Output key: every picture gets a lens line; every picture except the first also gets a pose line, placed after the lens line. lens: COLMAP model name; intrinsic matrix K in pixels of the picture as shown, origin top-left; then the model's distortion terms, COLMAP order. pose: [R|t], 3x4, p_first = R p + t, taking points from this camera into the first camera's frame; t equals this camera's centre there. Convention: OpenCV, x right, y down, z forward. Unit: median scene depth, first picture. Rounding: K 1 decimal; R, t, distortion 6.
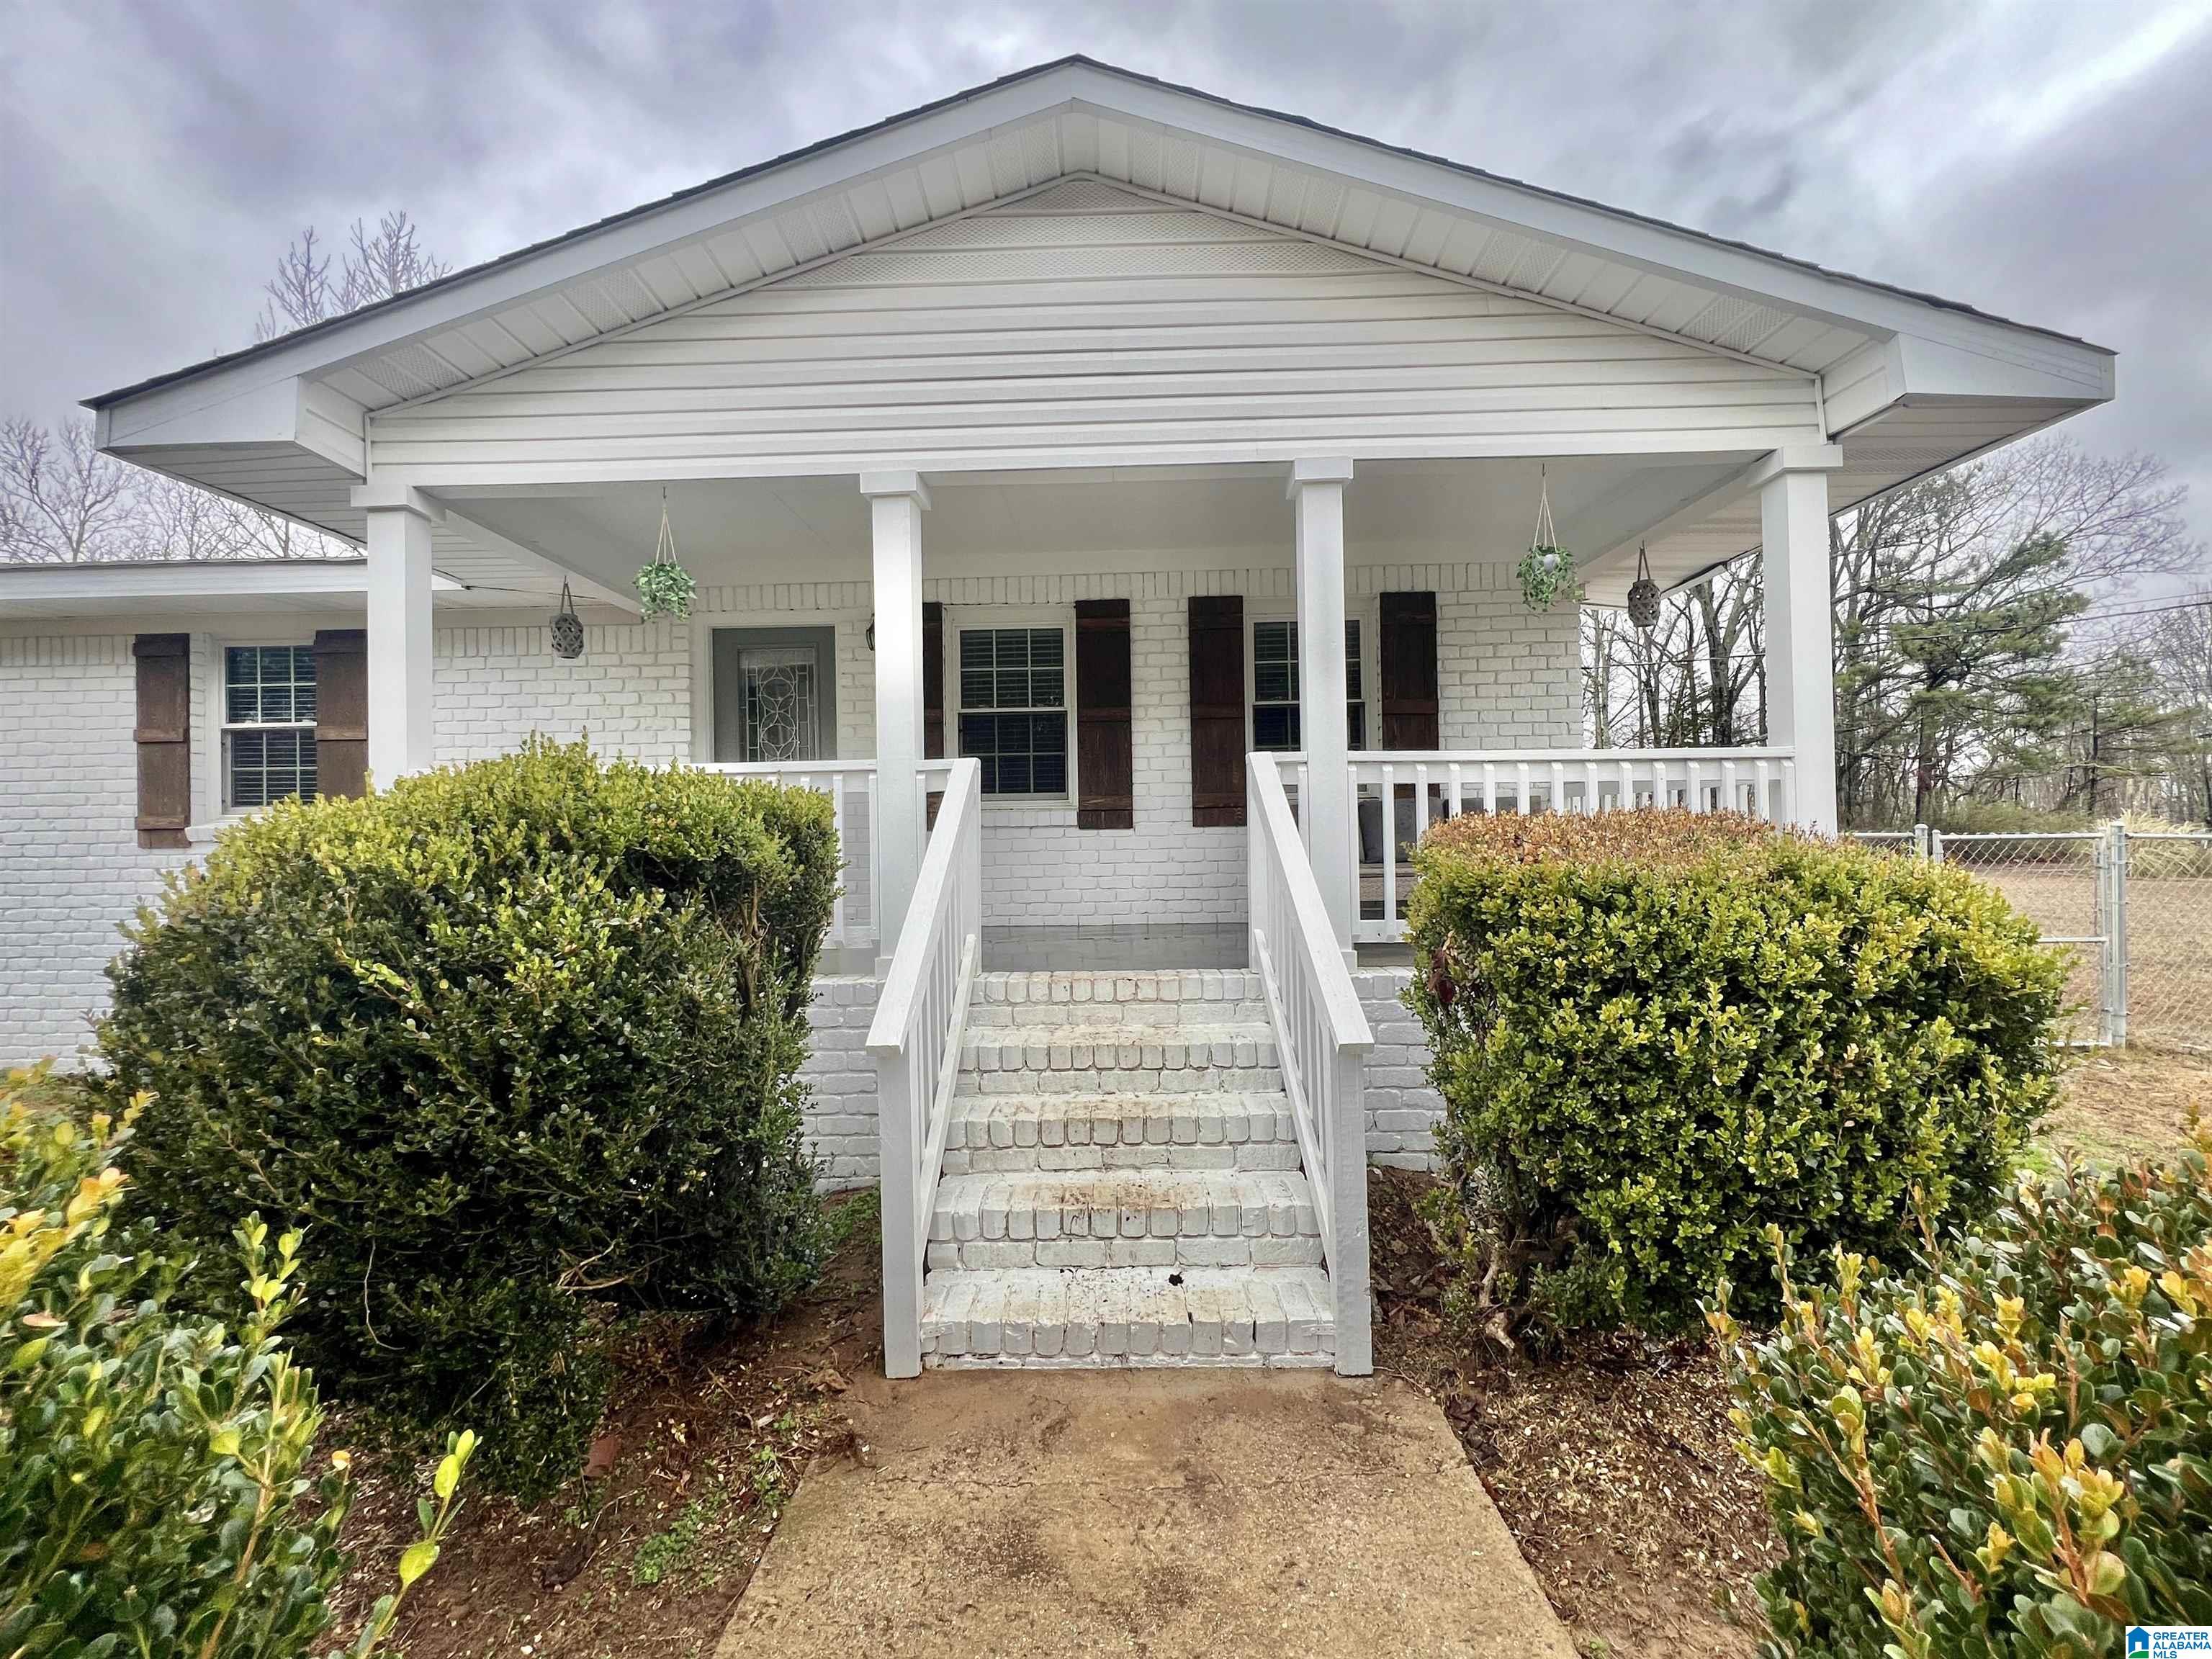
lens RADIAL K [[977.3, 0, 1106.0], [0, 977.3, 829.5], [0, 0, 1]] dist [-0.000735, -0.000434]
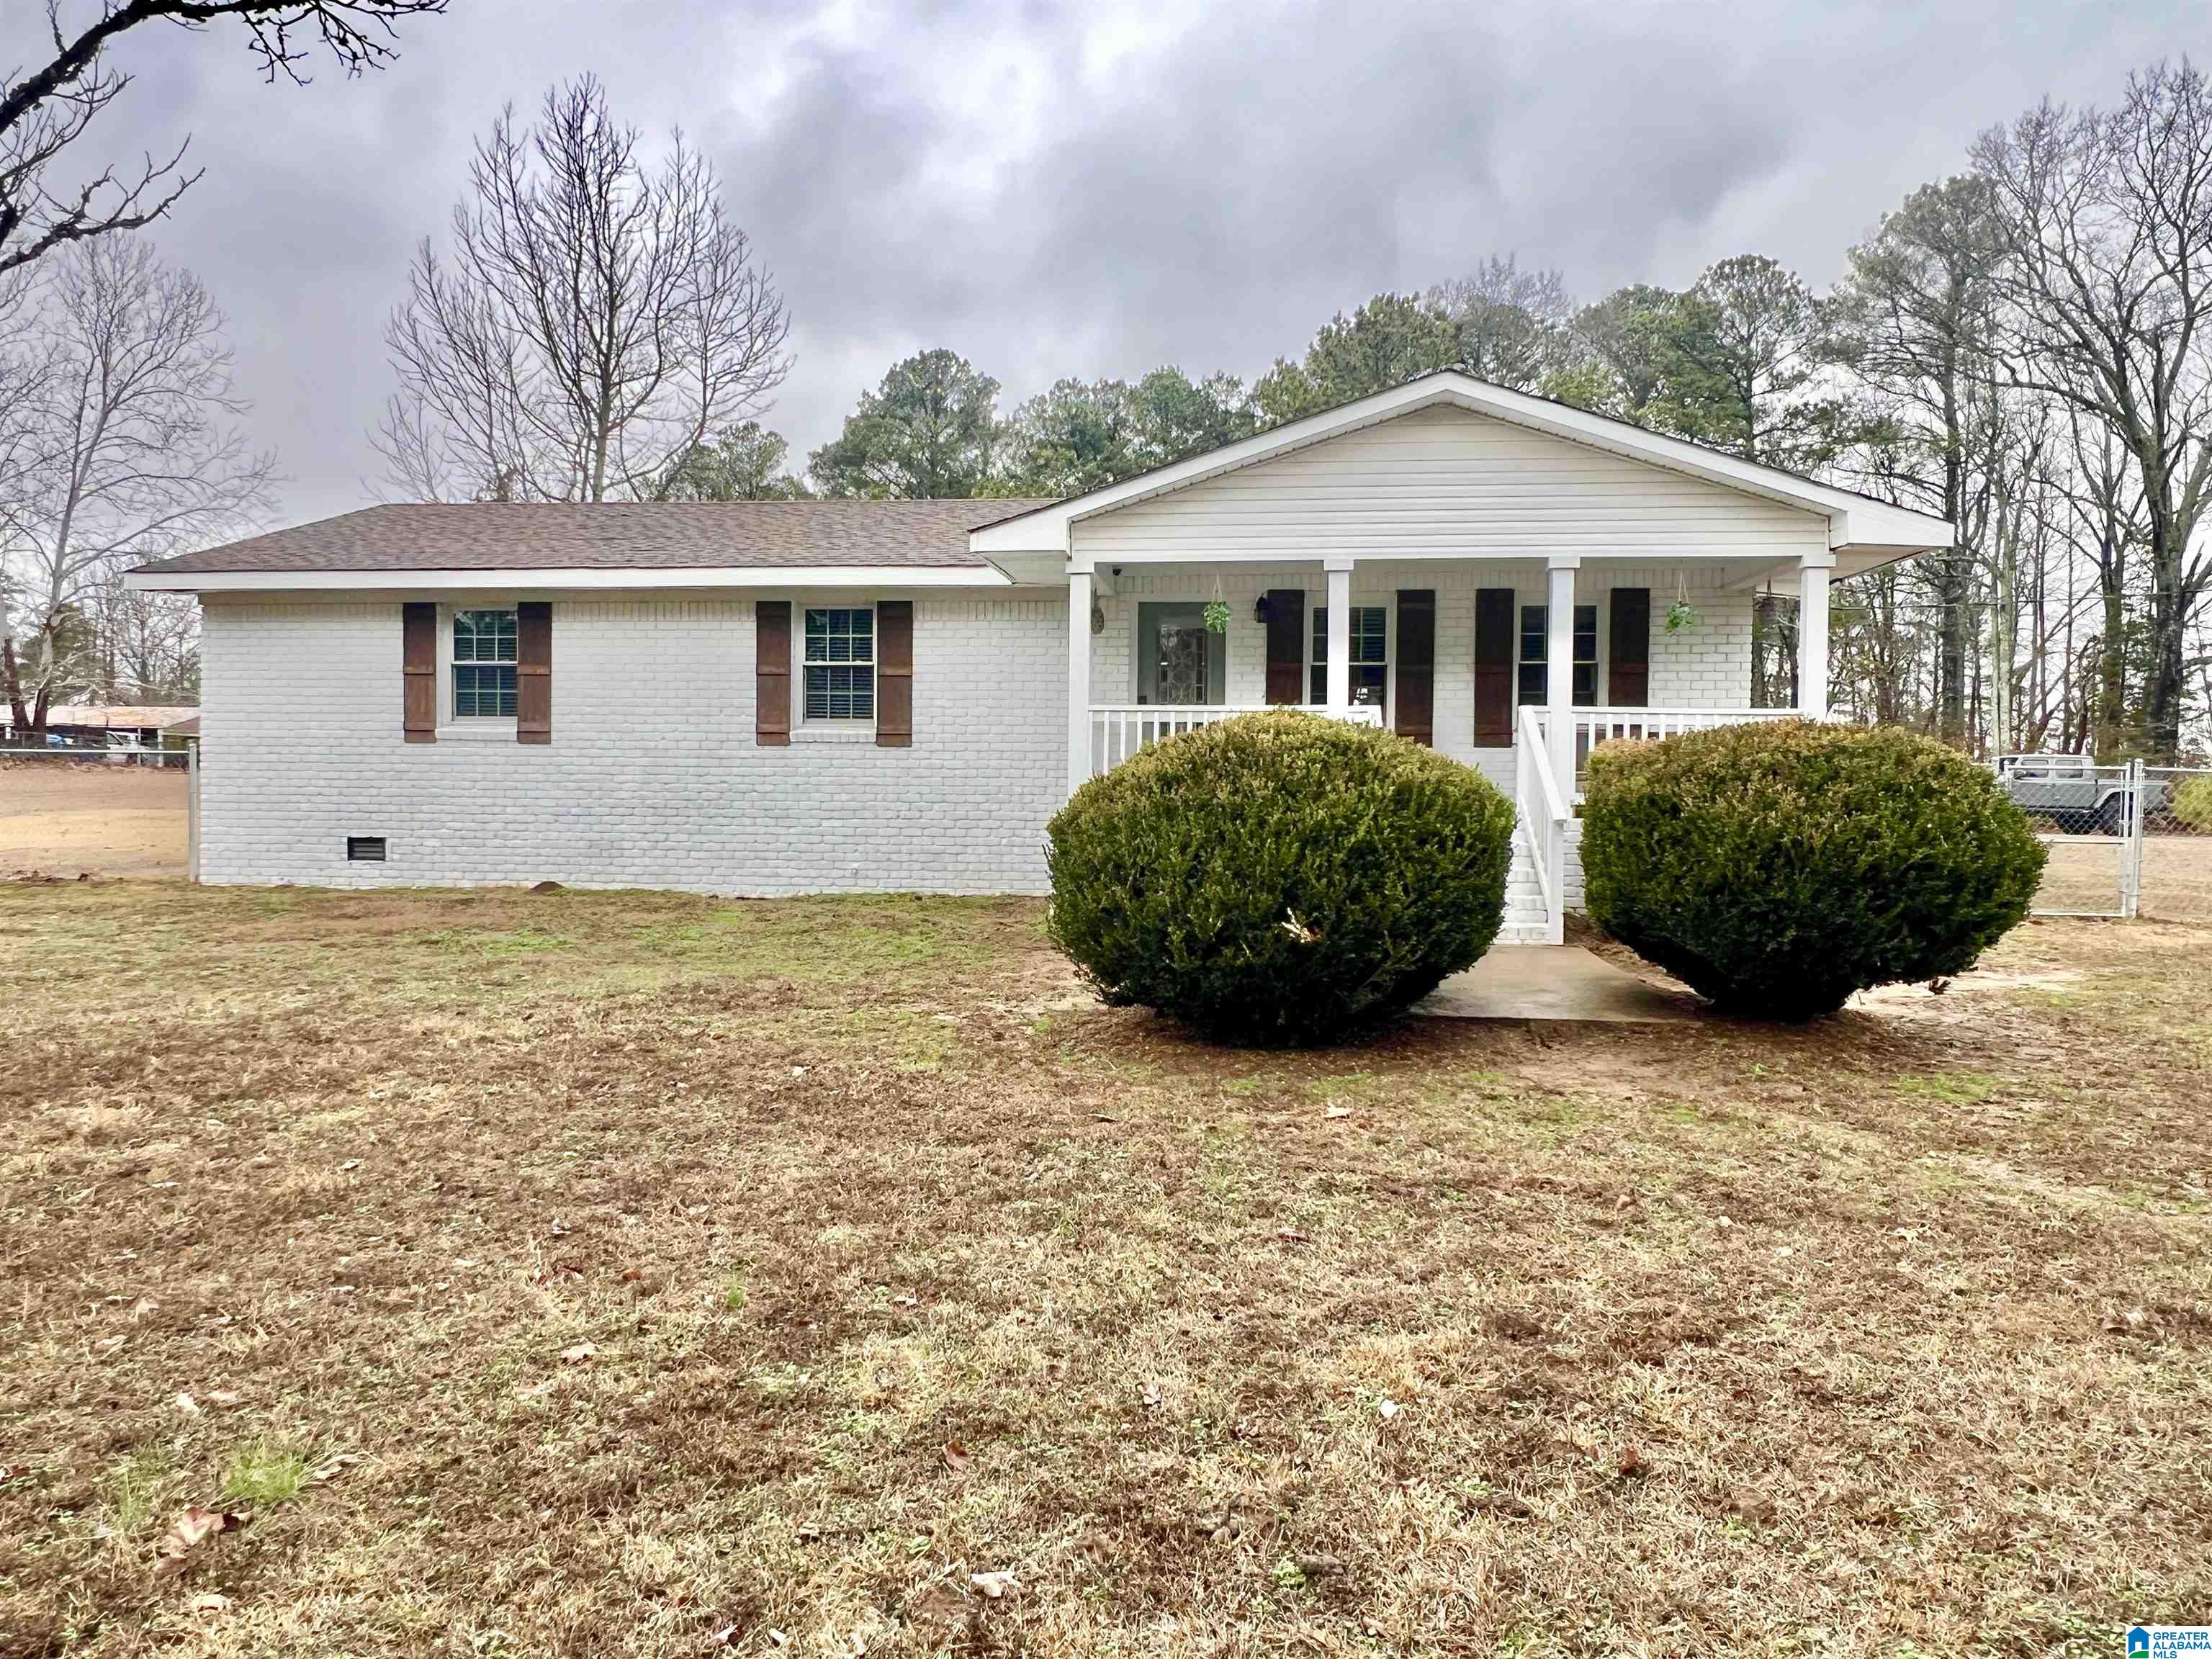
lens RADIAL K [[1541.0, 0, 1106.0], [0, 1541.0, 829.5], [0, 0, 1]] dist [-0.010173, -0.000379]
pose [[0.994897, 0.028706, -0.096721, -0.230226], [-0.024512, 0.998719, 0.044276, 0.031363], [0.097868, -0.041679, 0.994326, -1.341054]]
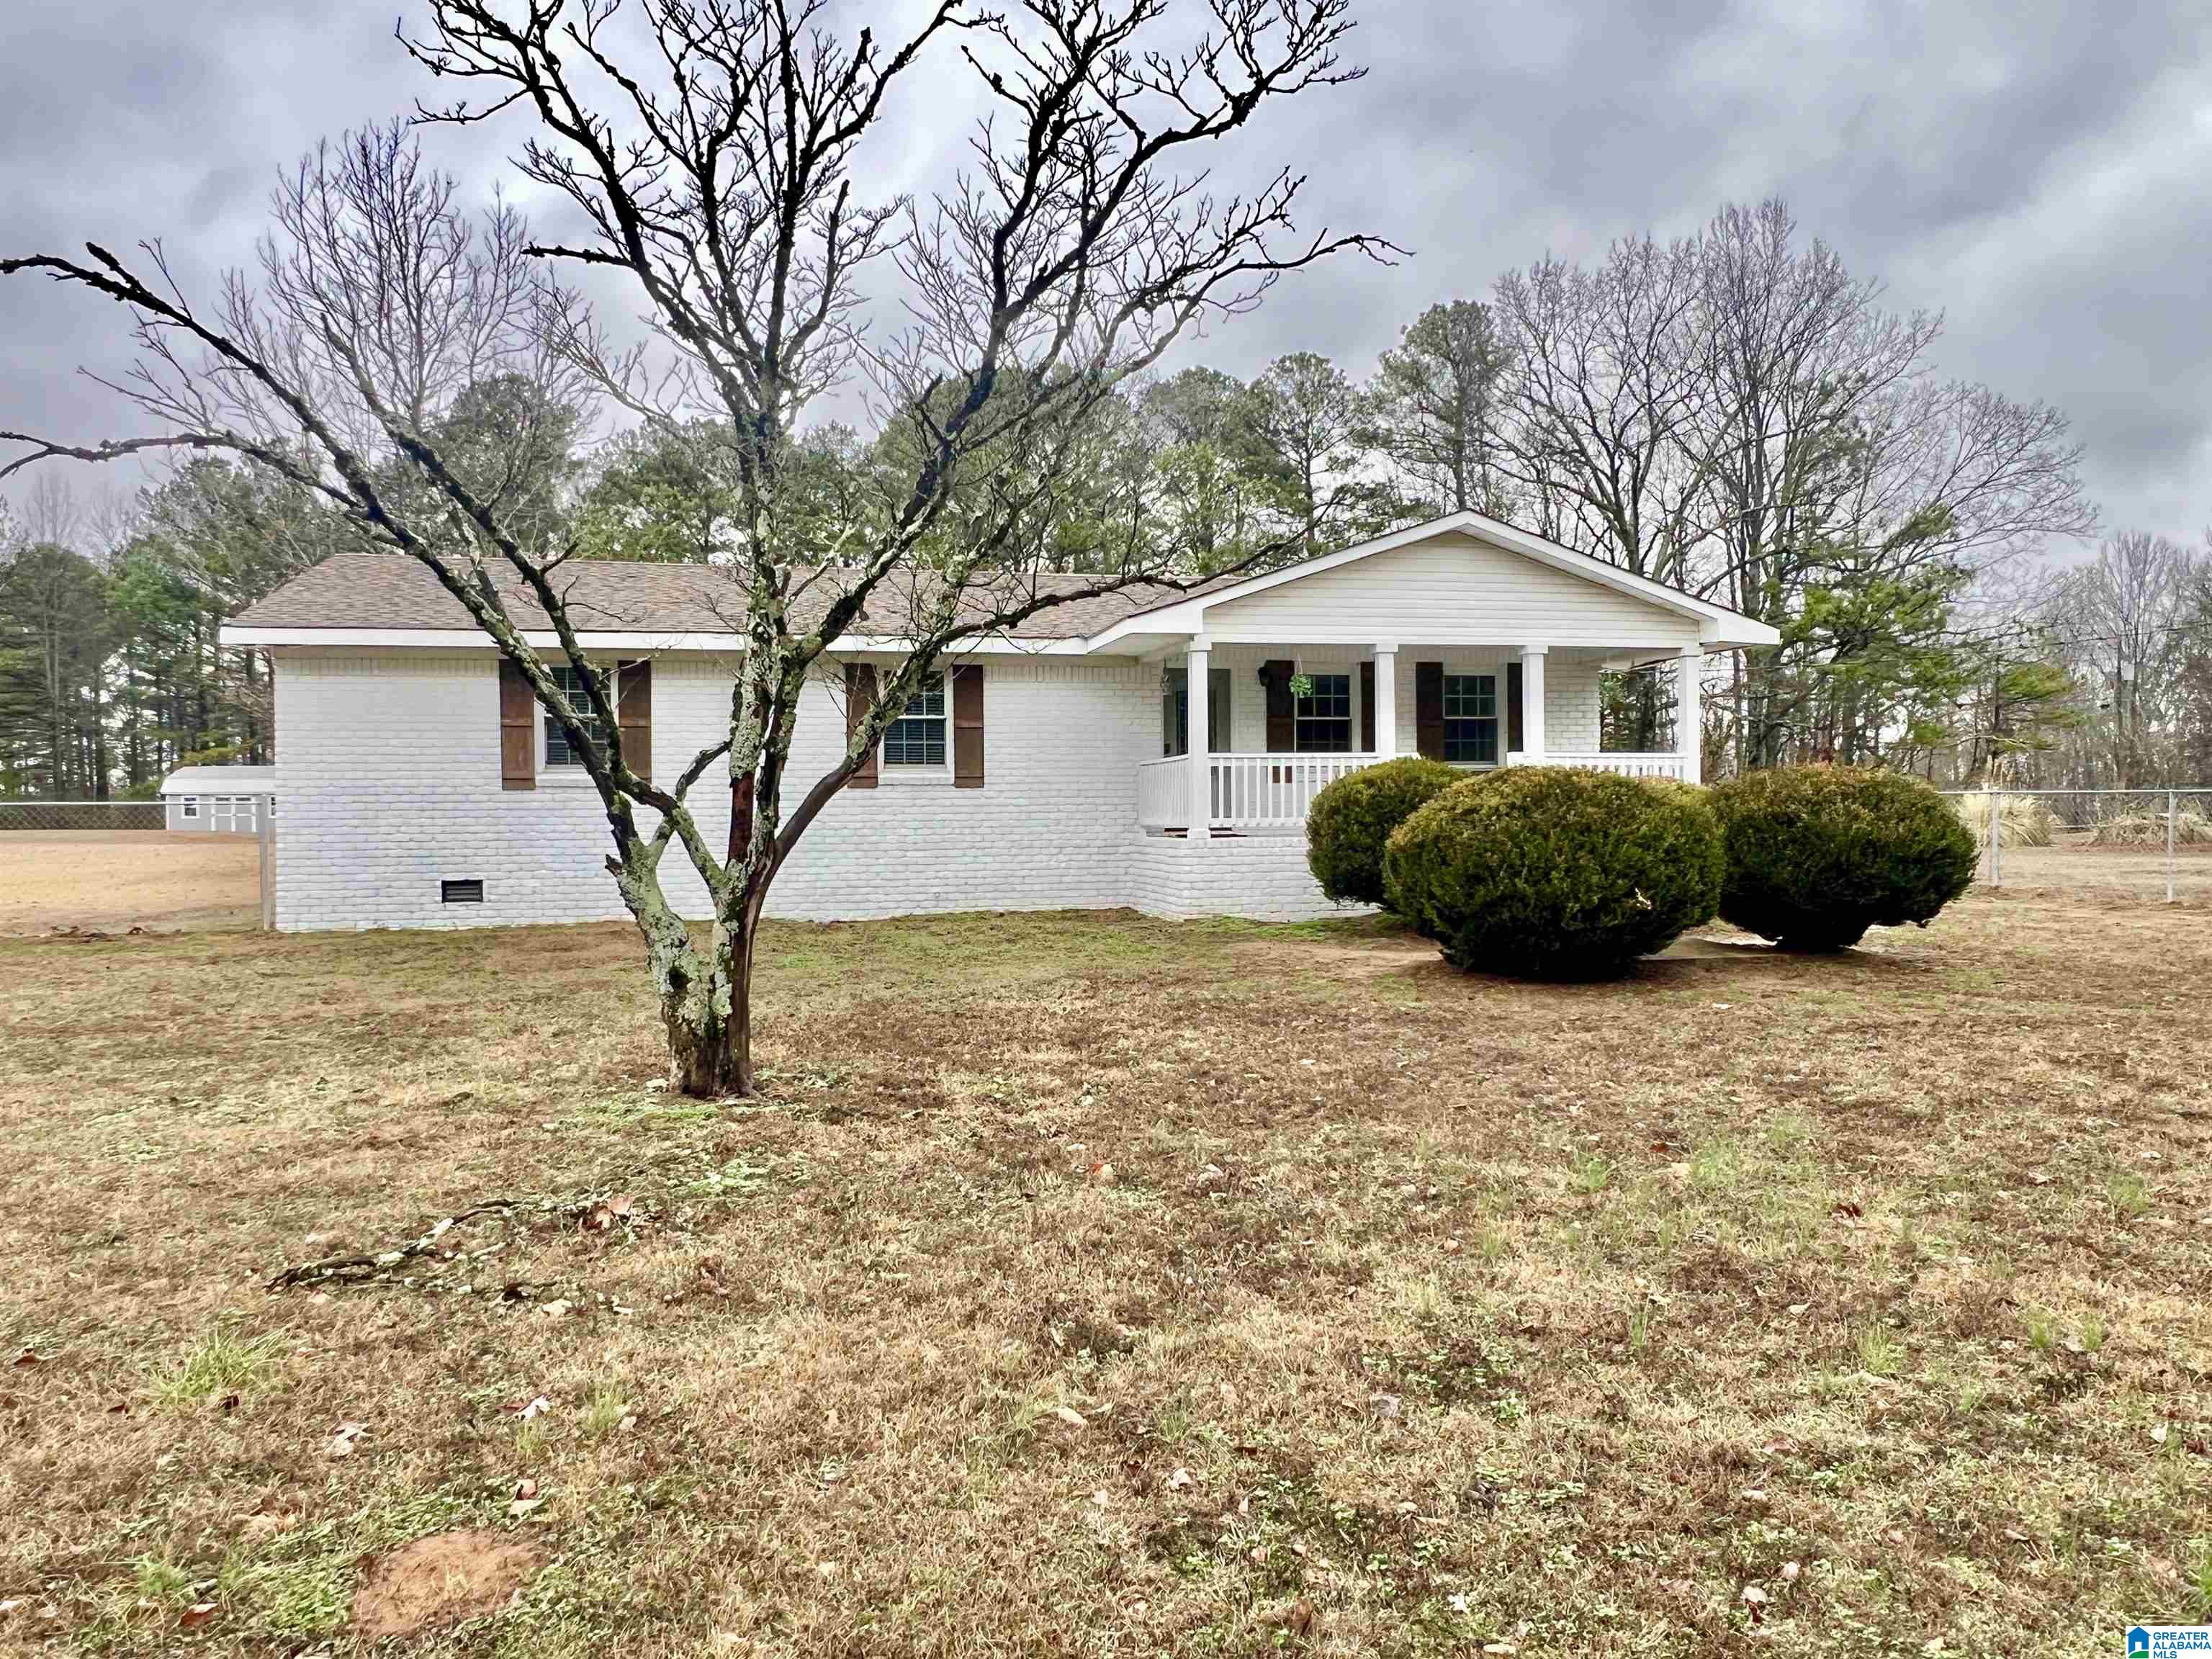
lens RADIAL K [[1541.0, 0, 1106.0], [0, 1541.0, 829.5], [0, 0, 1]] dist [-0.010173, -0.000379]
pose [[0.972956, 0.004717, 0.230942, -1.203951], [-0.008875, 0.999817, 0.016971, 0.042840], [-0.230819, -0.018561, 0.972820, -1.792010]]
